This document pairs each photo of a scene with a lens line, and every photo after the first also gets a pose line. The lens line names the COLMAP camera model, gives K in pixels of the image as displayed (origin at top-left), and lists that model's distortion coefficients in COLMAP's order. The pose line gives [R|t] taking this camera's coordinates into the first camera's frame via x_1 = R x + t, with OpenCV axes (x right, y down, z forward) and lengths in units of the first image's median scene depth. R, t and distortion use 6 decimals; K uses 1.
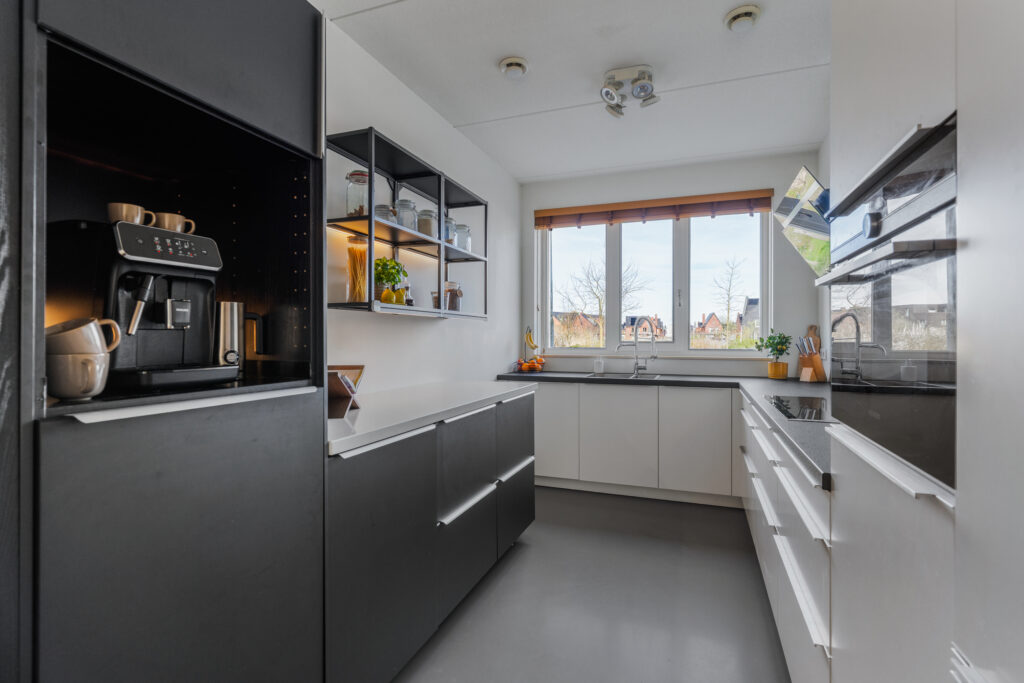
lens RADIAL K [[488.9, 0, 517.0], [0, 488.9, 332.8], [0, 0, 1]] dist [-0.002951, -0.000248]
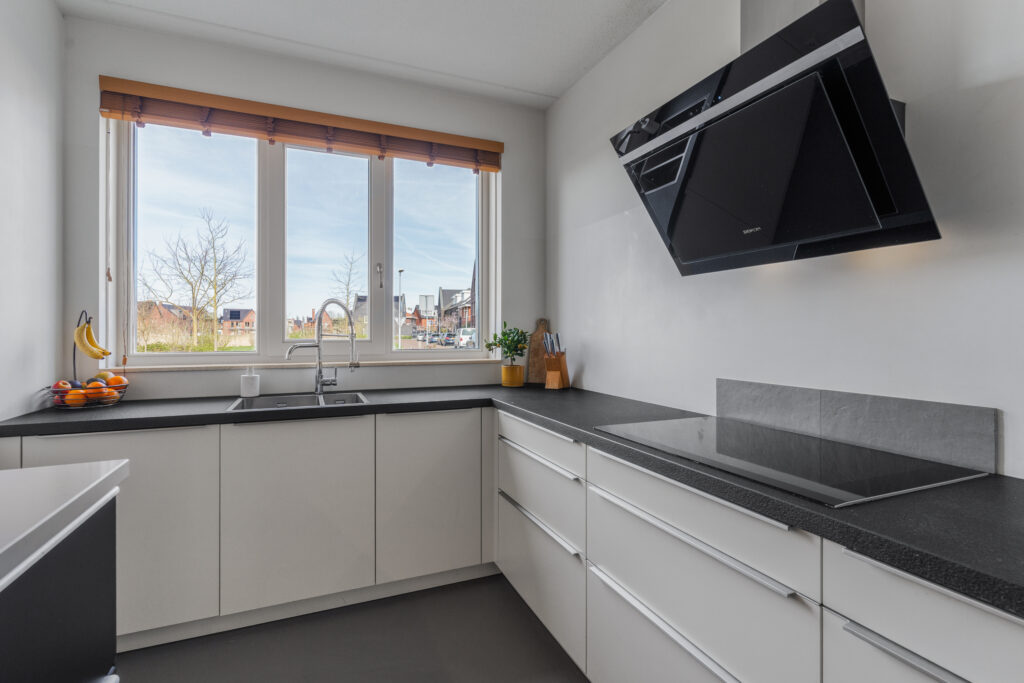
lens RADIAL K [[488.9, 0, 517.0], [0, 488.9, 332.8], [0, 0, 1]] dist [-0.002951, -0.000248]
pose [[0.723408, -0.001027, 0.690420, 0.000836], [-0.005431, 0.999959, 0.007177, 0.002530], [-0.690399, -0.008942, 0.723373, 0.368187]]
